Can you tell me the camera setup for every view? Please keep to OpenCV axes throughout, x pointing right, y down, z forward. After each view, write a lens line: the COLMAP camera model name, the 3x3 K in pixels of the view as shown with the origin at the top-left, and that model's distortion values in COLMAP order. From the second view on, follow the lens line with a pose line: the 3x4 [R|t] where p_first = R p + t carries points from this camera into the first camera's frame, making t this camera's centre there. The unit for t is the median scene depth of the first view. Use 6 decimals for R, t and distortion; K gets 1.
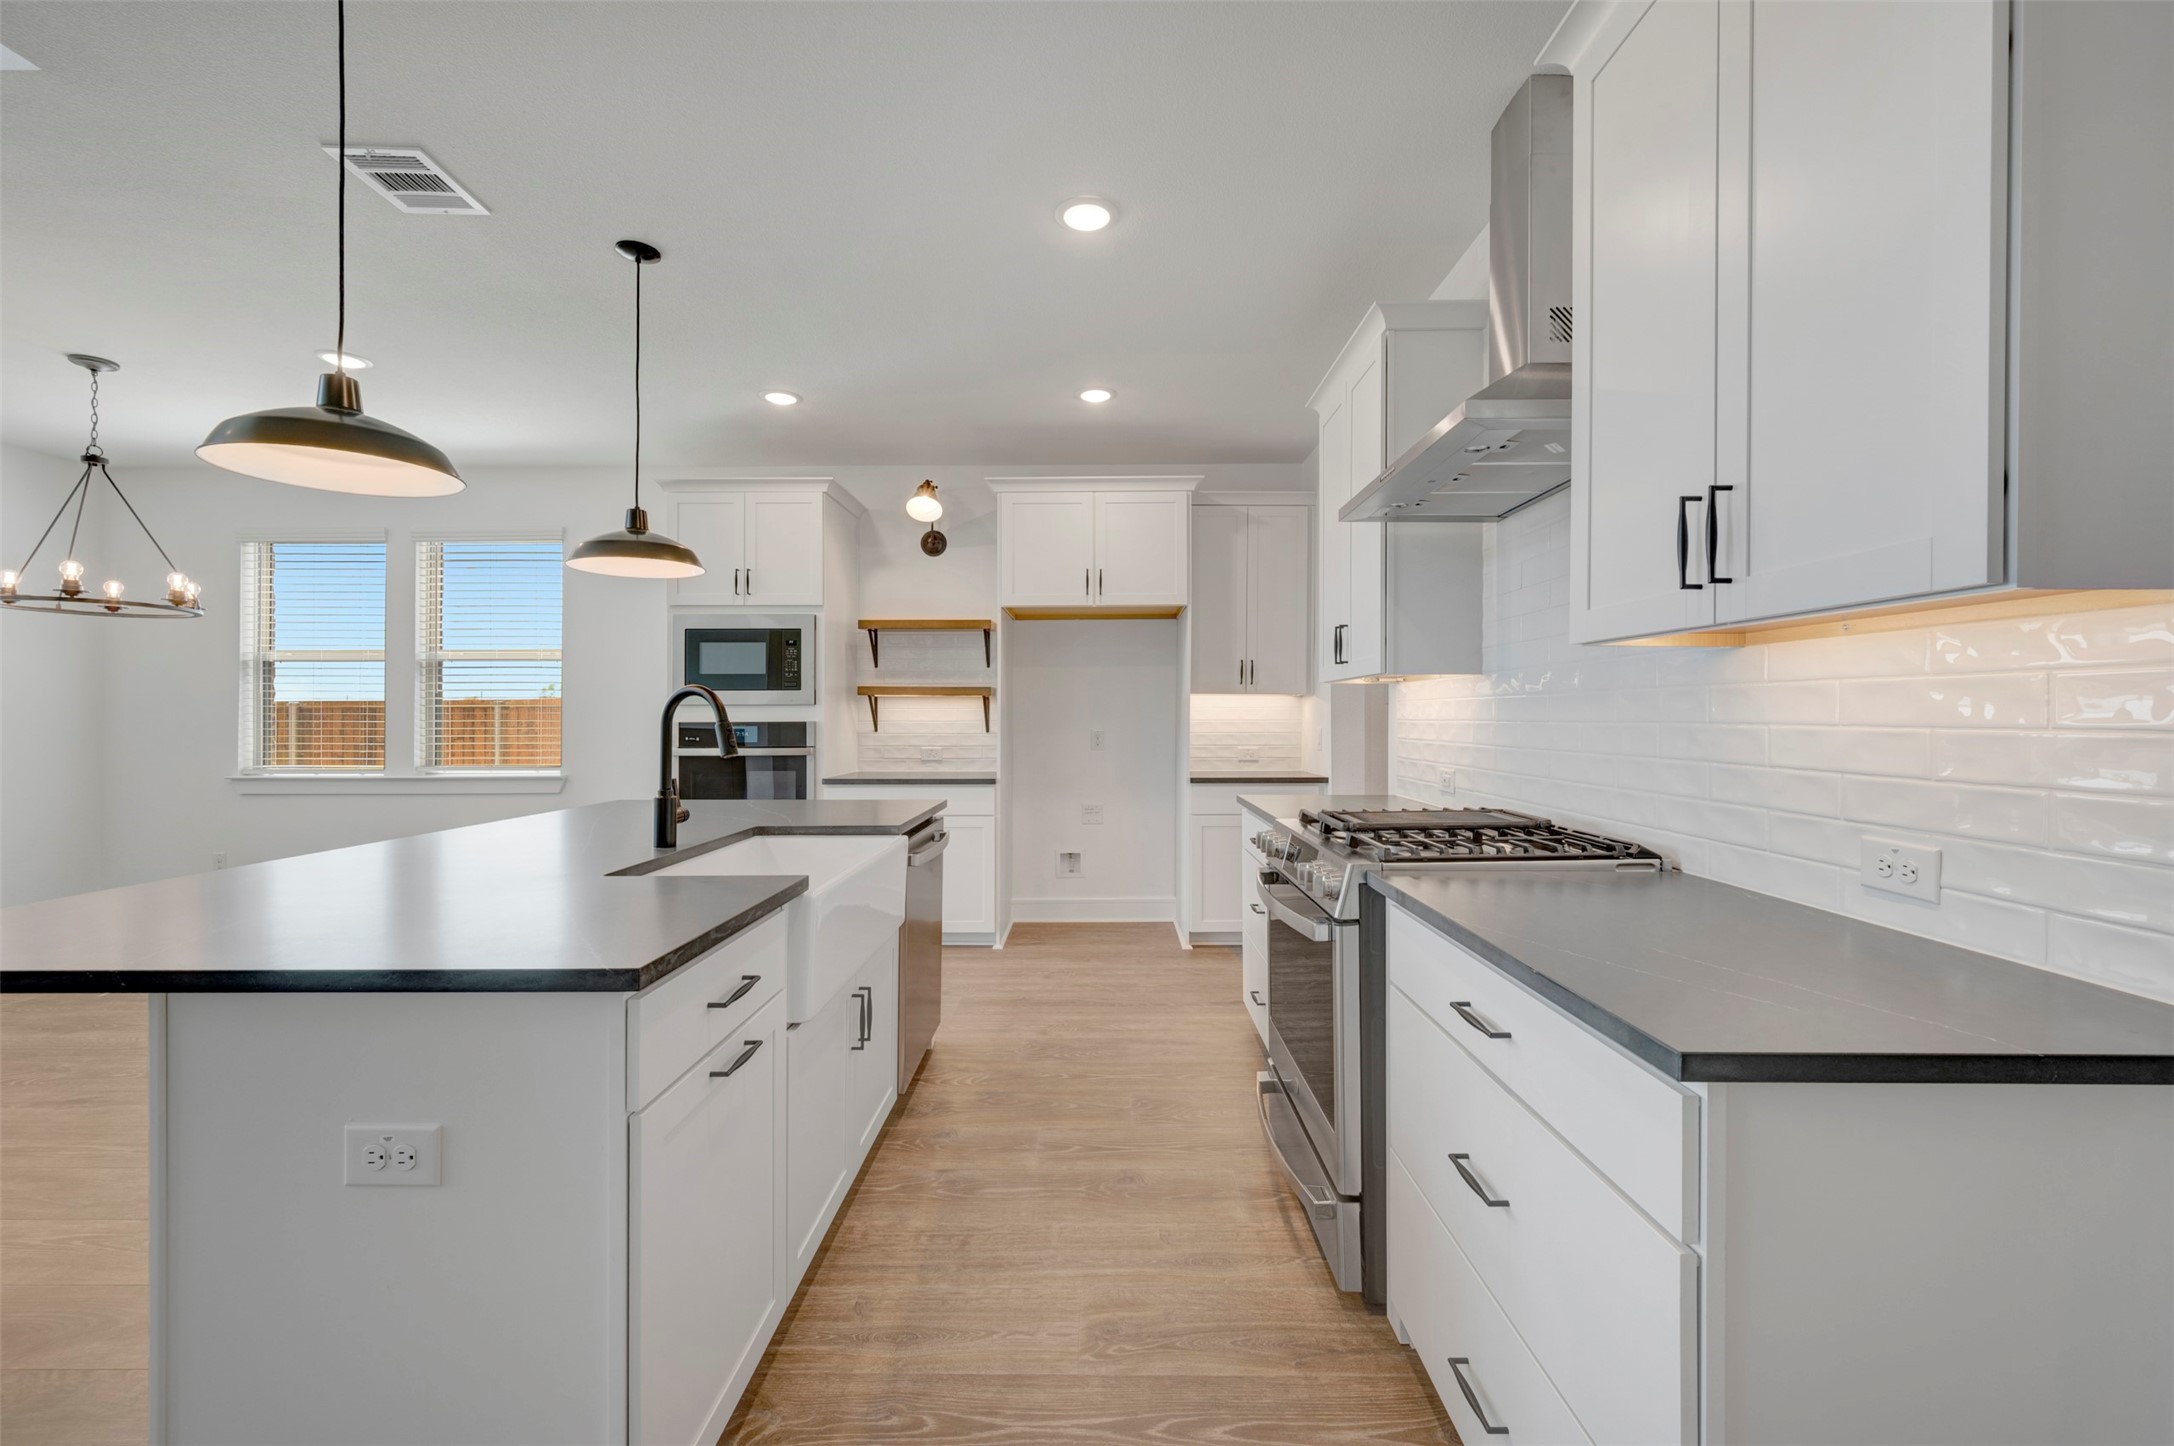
lens RADIAL K [[857.5, 0, 1087.9], [0, 857.5, 713.5], [0, 0, 1]] dist [0.000336, 0.000010]
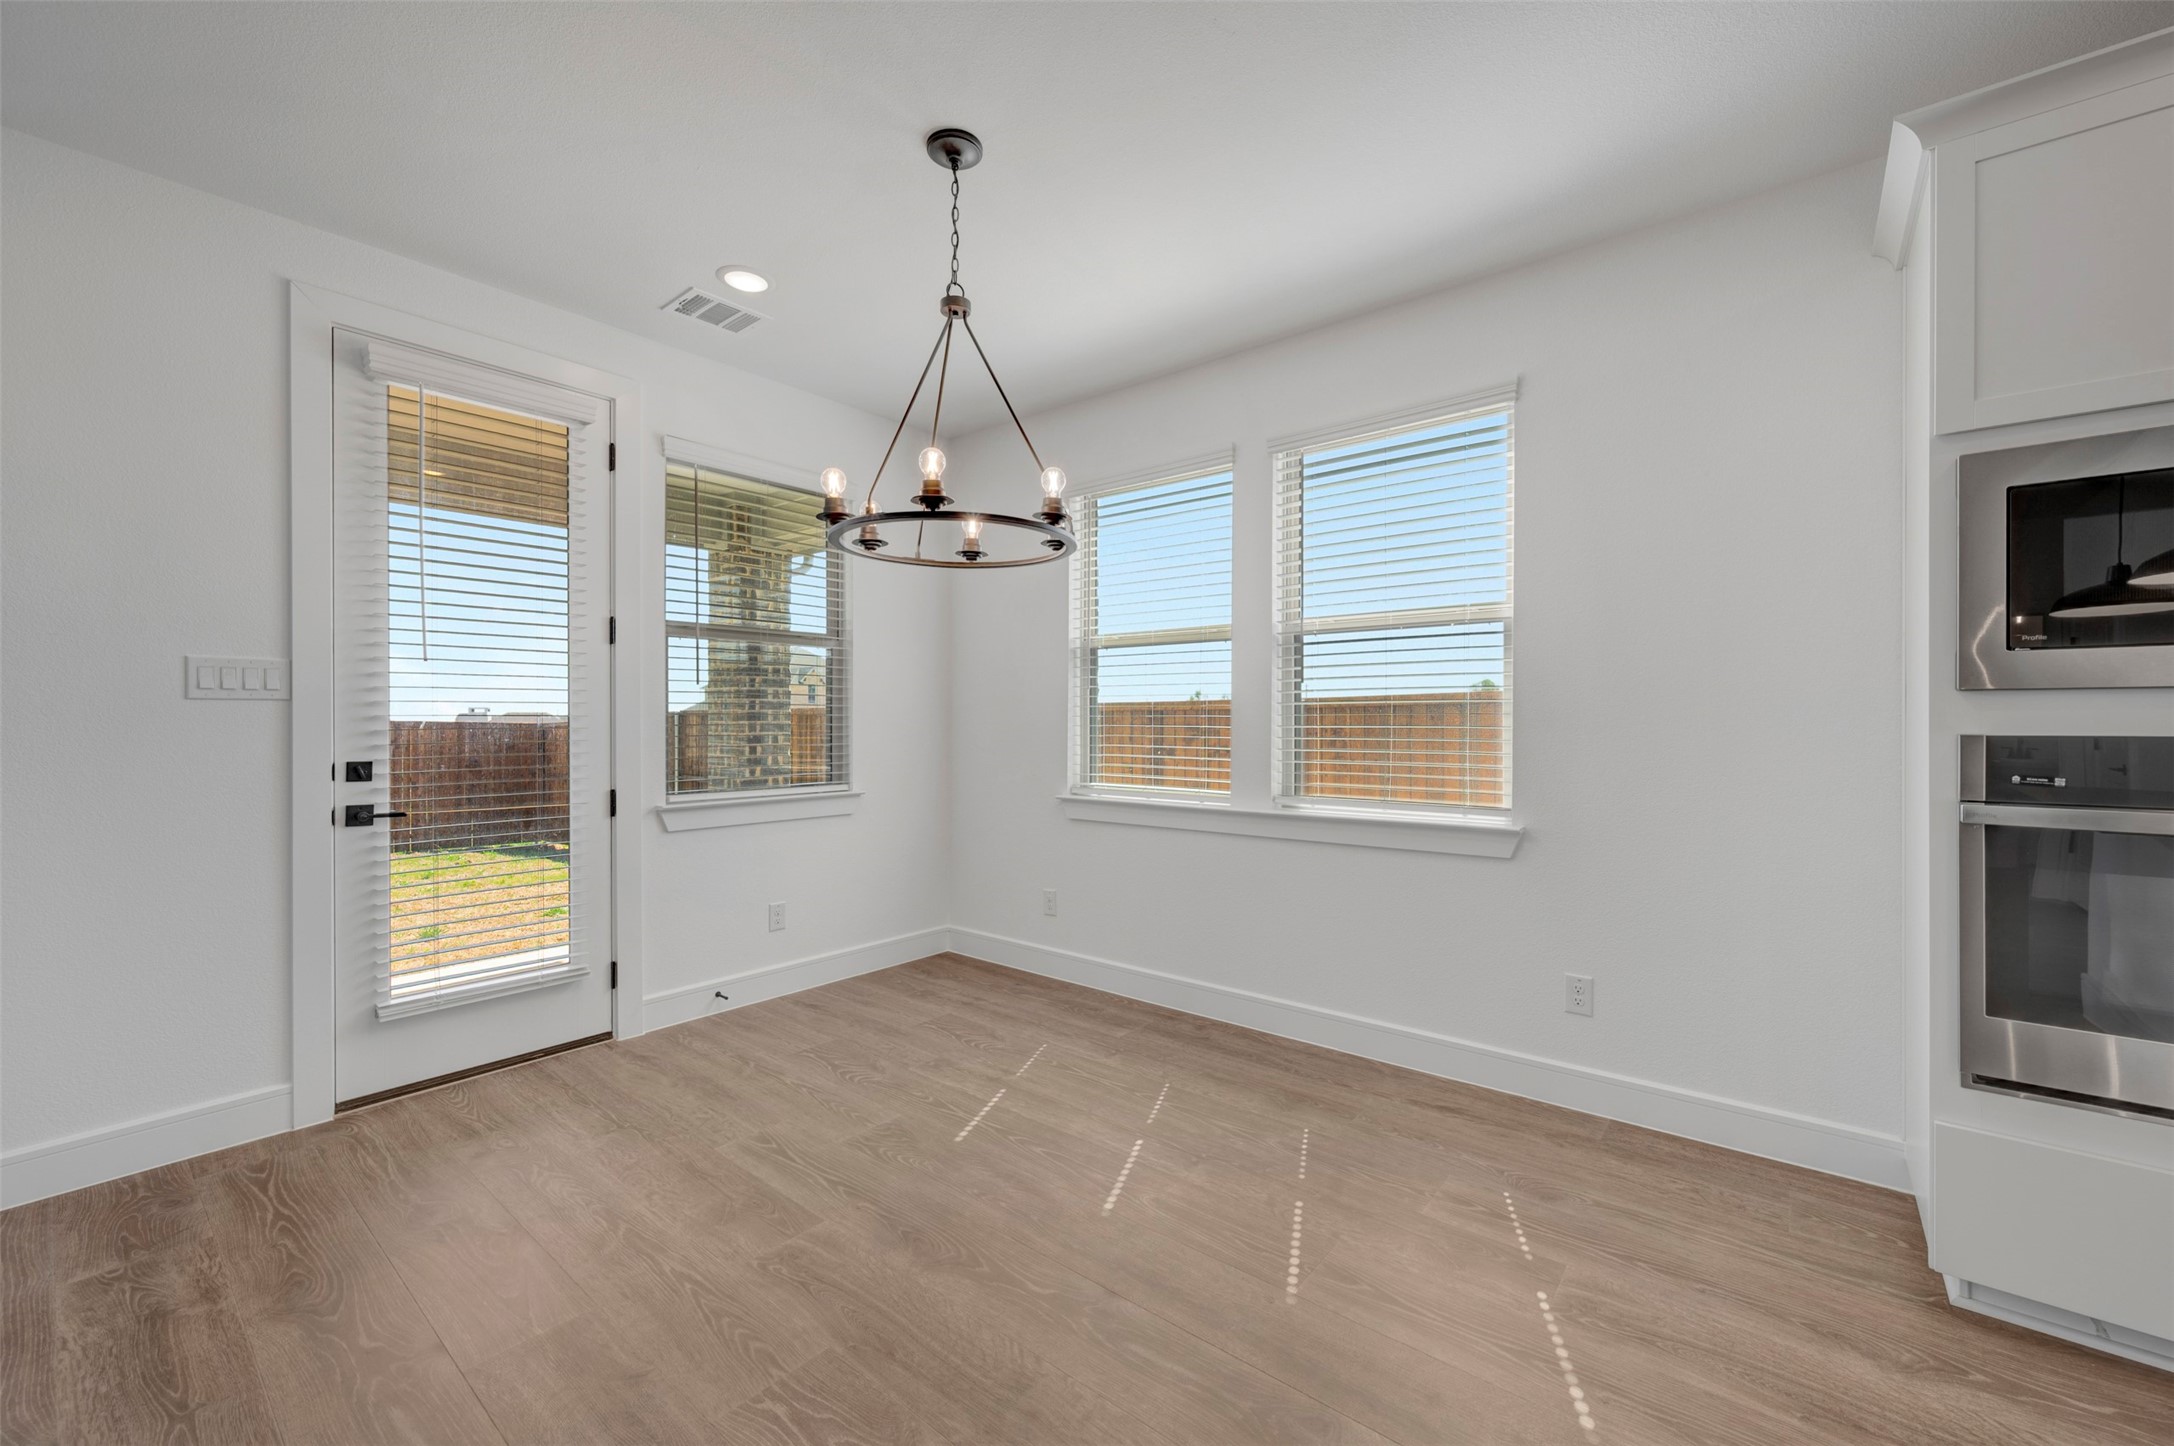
lens RADIAL K [[857.5, 0, 1087.9], [0, 857.5, 713.5], [0, 0, 1]] dist [0.000336, 0.000010]
pose [[0.778417, -0.003715, -0.627737, -0.480407], [0.001738, 0.999991, -0.003762, 0.000898], [0.627746, 0.001838, 0.778416, 0.399601]]
